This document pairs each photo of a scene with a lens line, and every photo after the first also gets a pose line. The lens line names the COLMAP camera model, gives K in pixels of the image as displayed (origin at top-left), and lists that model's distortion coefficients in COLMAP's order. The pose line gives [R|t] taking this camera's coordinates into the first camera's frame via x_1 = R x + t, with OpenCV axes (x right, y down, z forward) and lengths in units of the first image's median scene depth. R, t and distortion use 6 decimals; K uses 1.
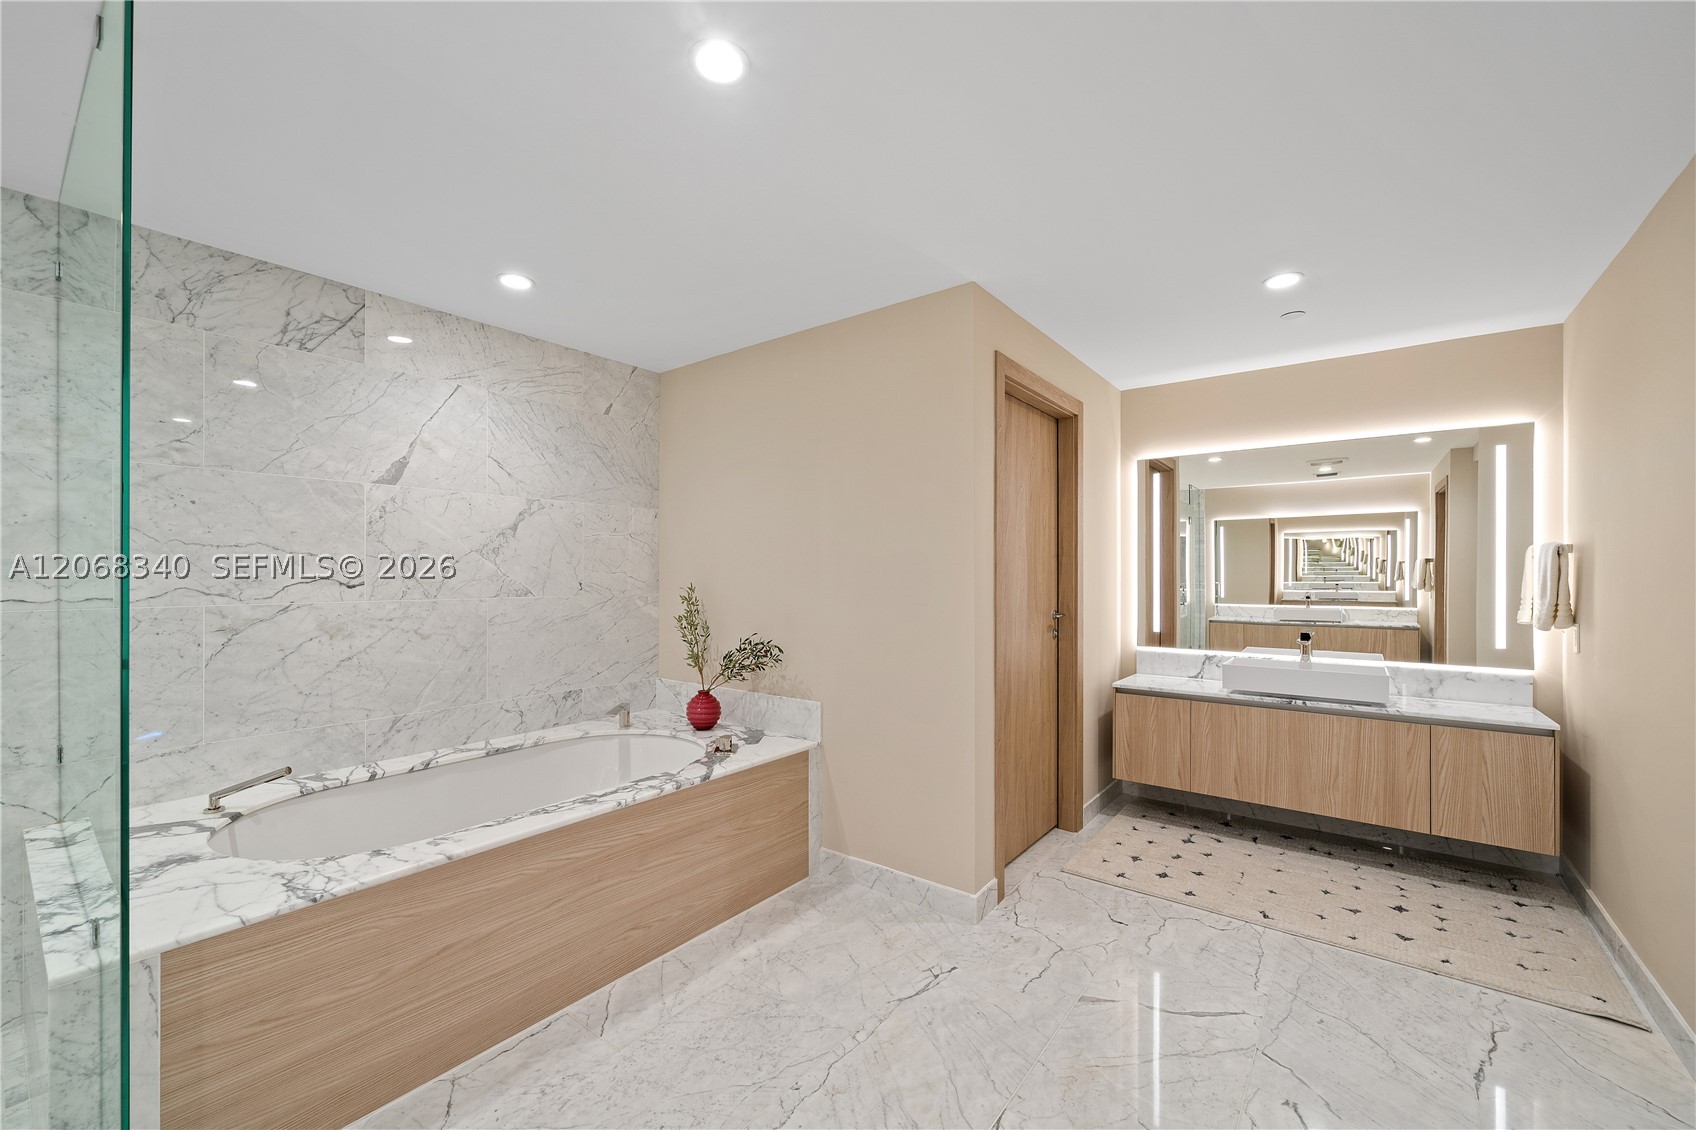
lens RADIAL K [[696.1, 0, 834.9], [0, 696.1, 571.6], [0, 0, 1]] dist [0.000631, -0.000090]
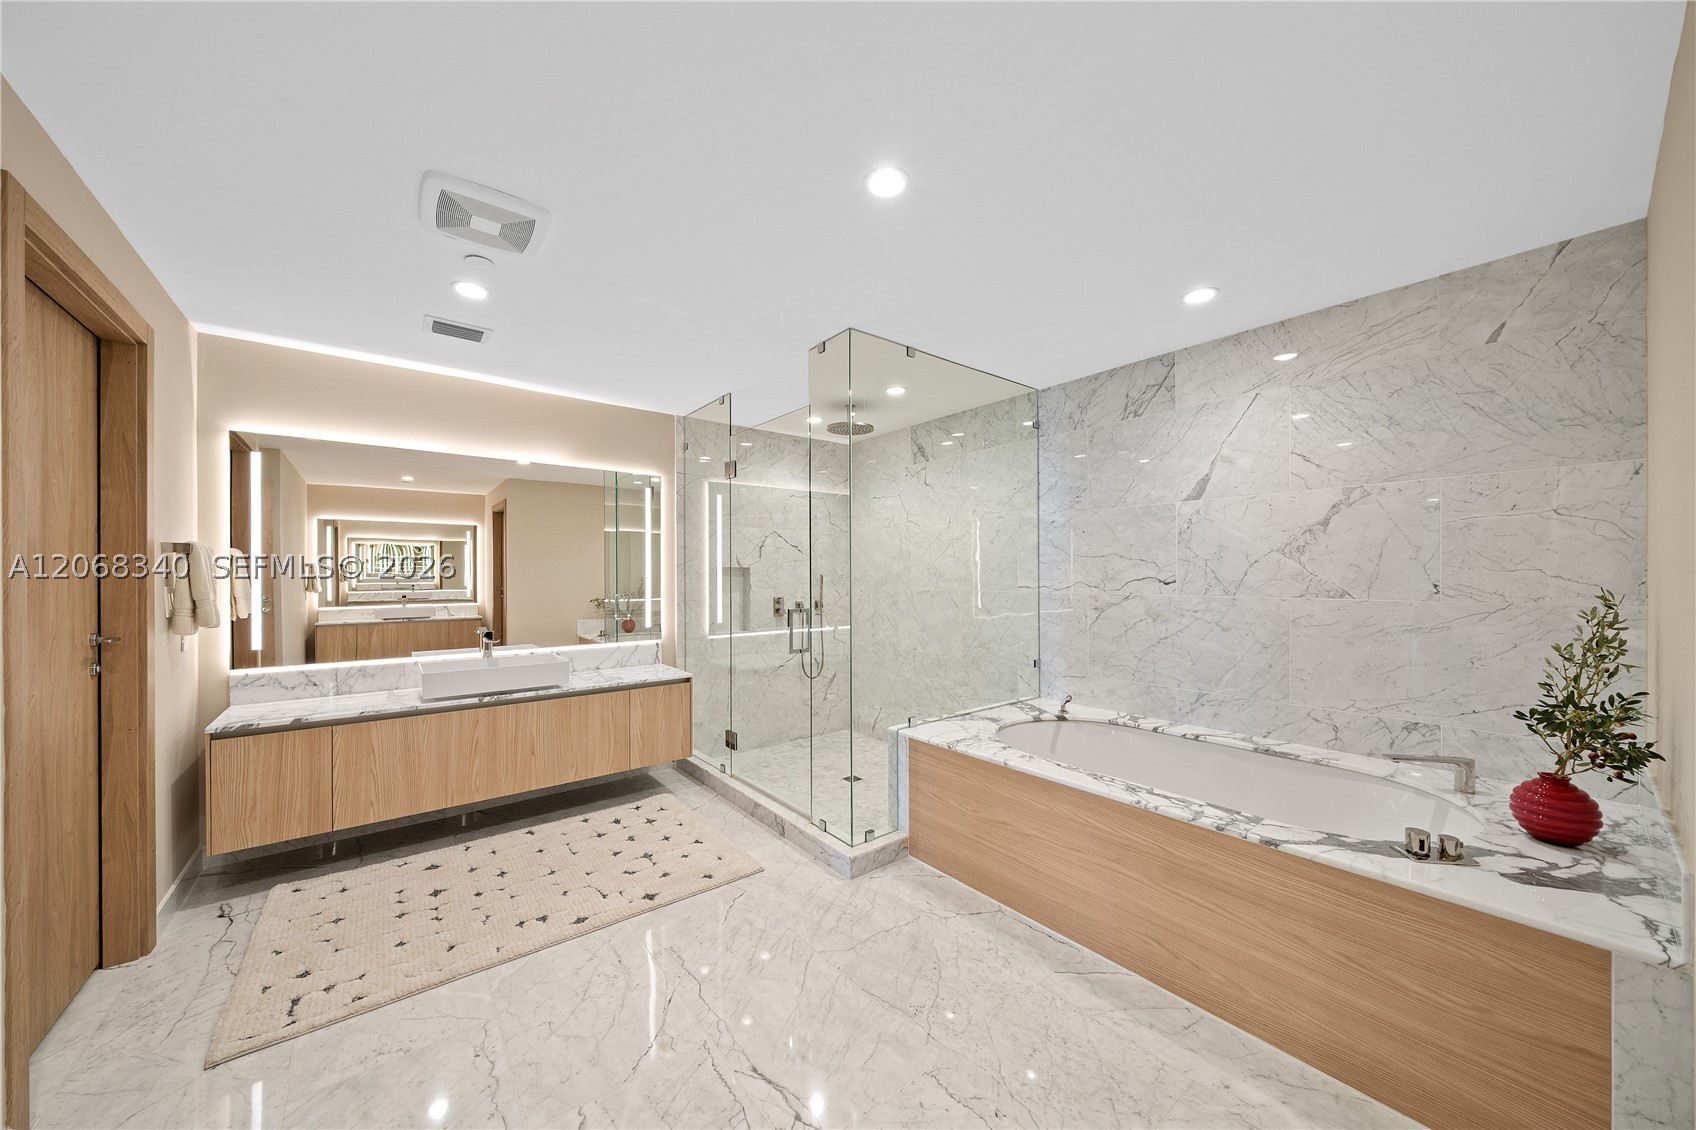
lens RADIAL K [[590.4, 0, 839.9], [0, 590.4, 573.5], [0, 0, 1]] dist [-0.001124, -0.000117]
pose [[-0.253603, -0.001609, -0.967307, 0.513550], [0.007213, 0.999968, -0.003555, 0.002341], [0.967281, -0.007878, -0.253584, 0.658938]]
